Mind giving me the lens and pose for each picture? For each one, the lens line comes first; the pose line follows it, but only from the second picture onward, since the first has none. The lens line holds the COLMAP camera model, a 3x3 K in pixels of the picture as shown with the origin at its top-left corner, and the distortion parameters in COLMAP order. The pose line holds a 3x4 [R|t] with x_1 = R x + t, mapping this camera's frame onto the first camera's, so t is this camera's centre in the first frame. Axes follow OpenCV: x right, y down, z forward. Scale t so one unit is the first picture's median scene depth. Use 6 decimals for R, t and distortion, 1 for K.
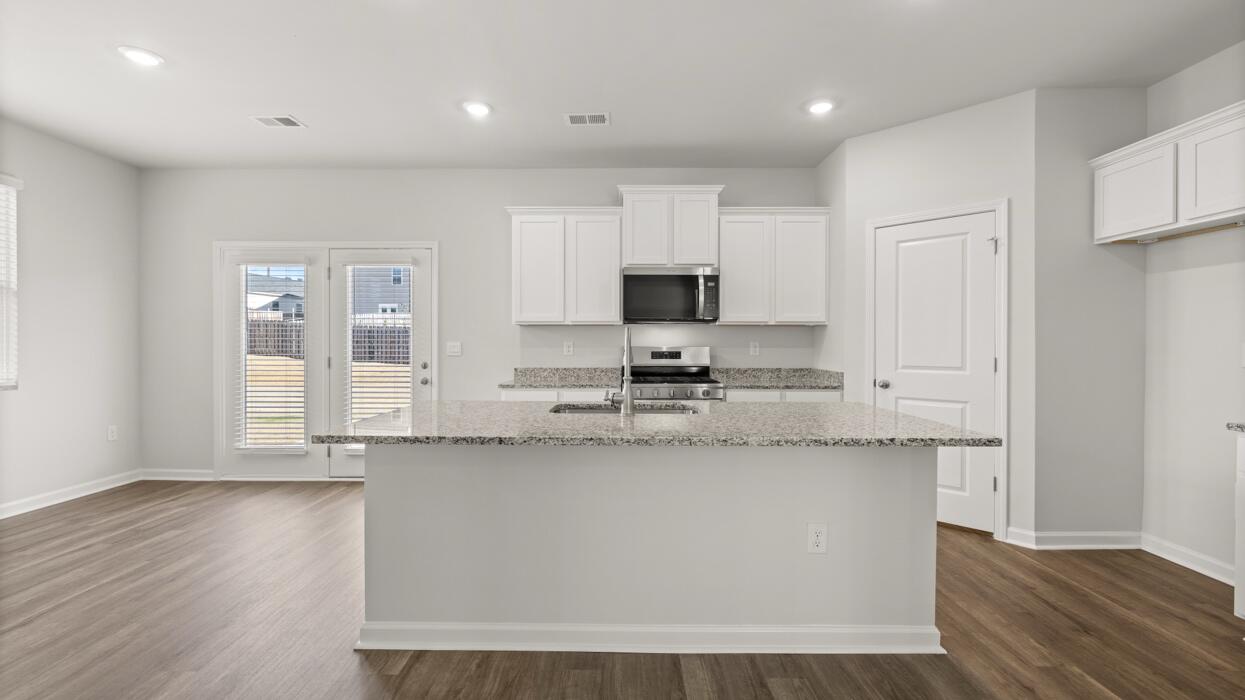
lens RADIAL K [[520.7, 0, 622.5], [0, 520.7, 350.0], [0, 0, 1]] dist [0.000721, 0.000115]
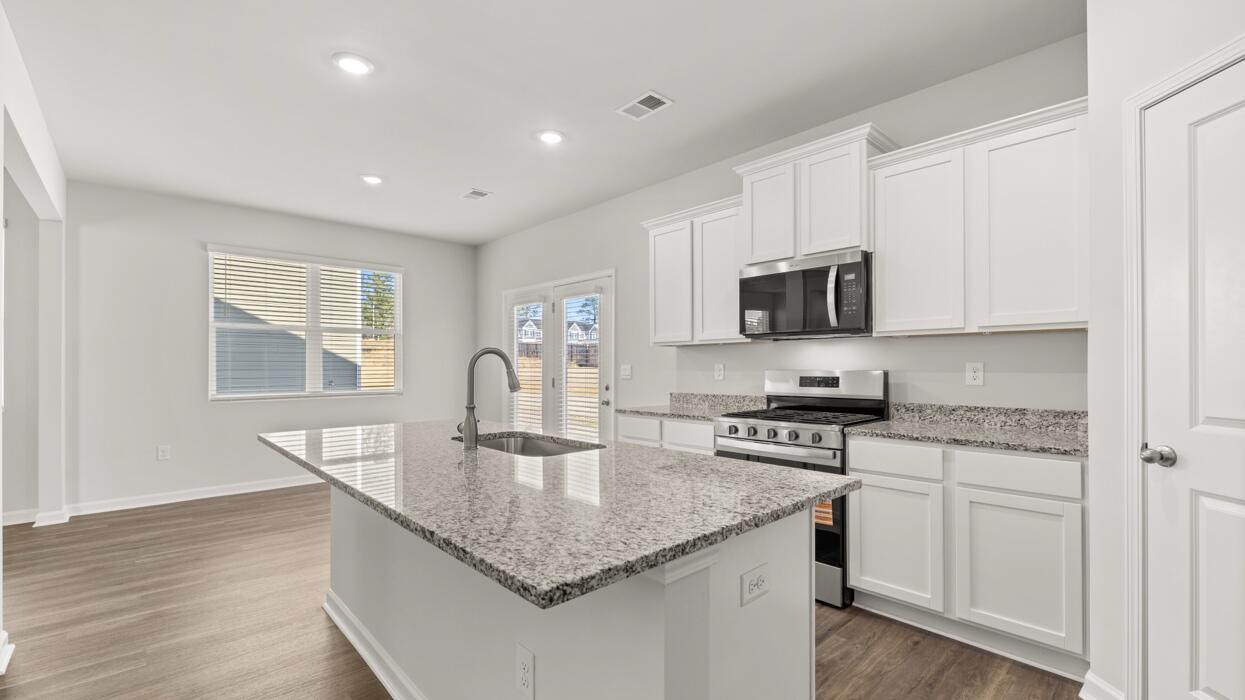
lens RADIAL K [[528.9, 0, 621.0], [0, 528.9, 366.2], [0, 0, 1]] dist [-0.000693, 0.000063]
pose [[0.680125, -0.003671, -0.733087, 0.453147], [-0.005333, 0.999936, -0.009955, -0.003033], [0.733077, 0.010681, 0.680062, 0.314395]]
